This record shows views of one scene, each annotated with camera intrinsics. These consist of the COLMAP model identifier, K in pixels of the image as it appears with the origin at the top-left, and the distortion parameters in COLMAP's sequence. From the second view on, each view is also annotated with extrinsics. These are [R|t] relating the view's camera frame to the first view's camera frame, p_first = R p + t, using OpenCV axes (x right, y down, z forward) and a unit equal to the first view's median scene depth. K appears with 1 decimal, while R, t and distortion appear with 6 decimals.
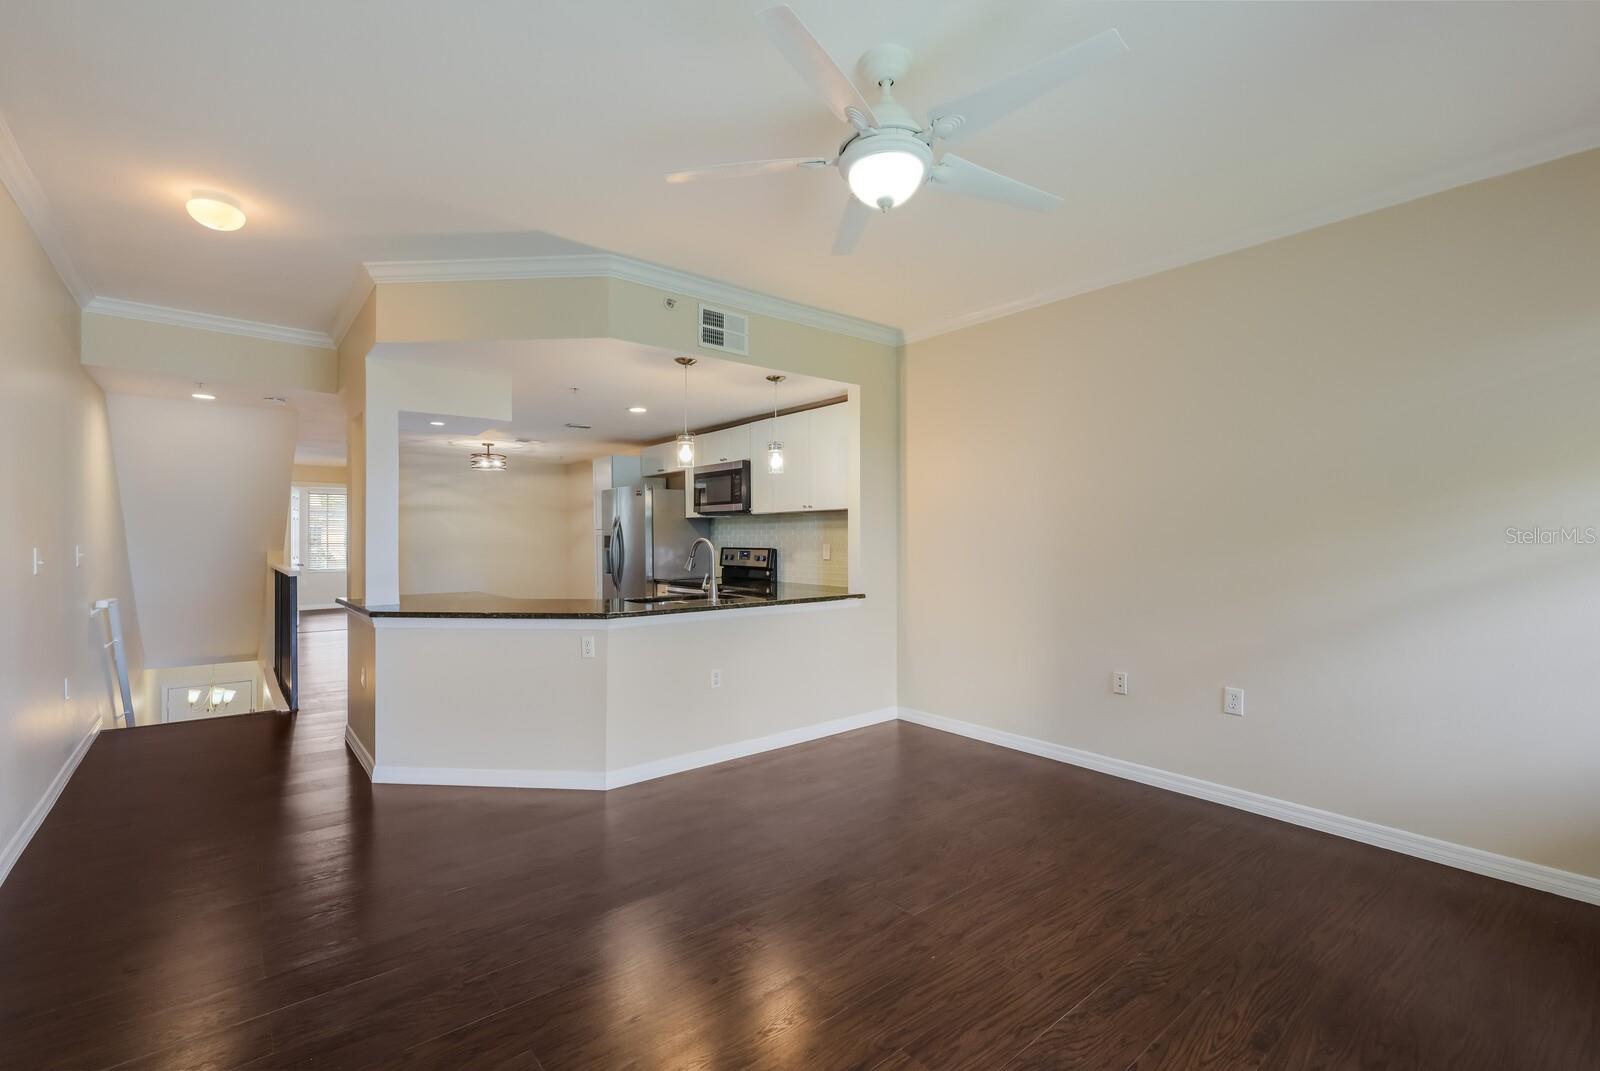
lens RADIAL K [[689.8, 0, 805.6], [0, 689.8, 531.4], [0, 0, 1]] dist [-0.000027, -0.000194]
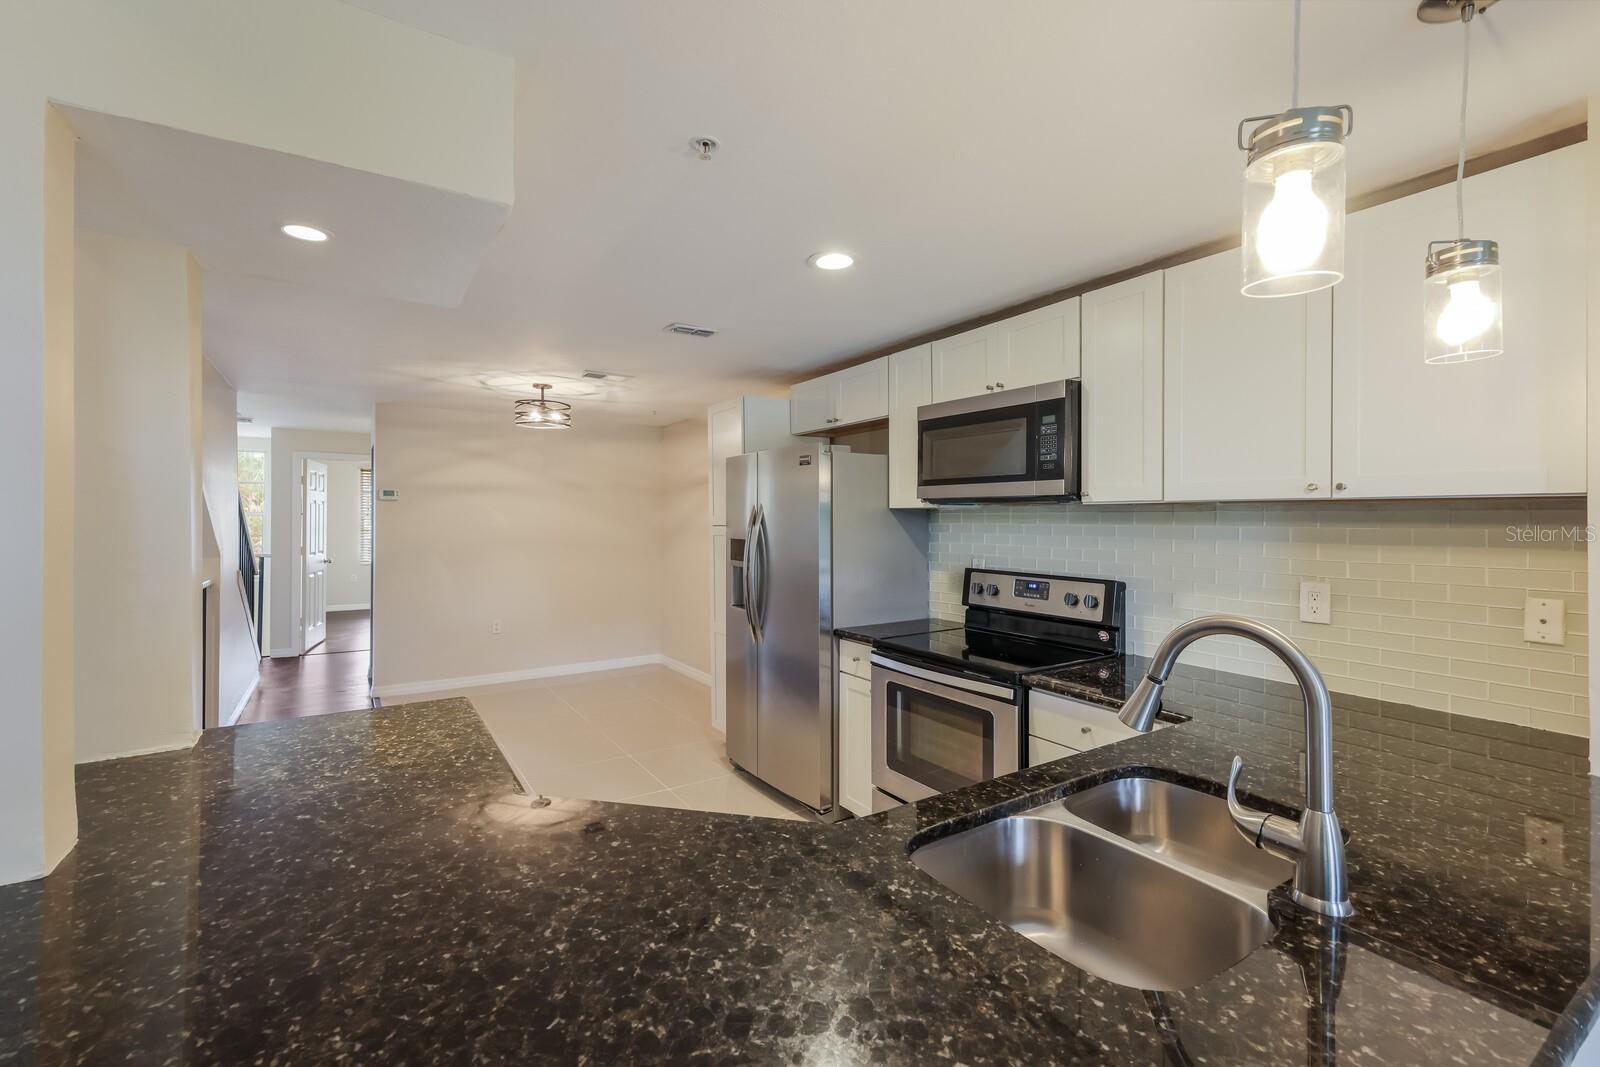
lens RADIAL K [[689.8, 0, 797.0], [0, 689.8, 525.4], [0, 0, 1]] dist [-0.000027, -0.000194]
pose [[0.991855, 0.009148, -0.127046, -0.182983], [-0.006787, 0.999796, 0.019005, -0.016992], [0.127194, -0.017988, 0.991715, 0.491603]]
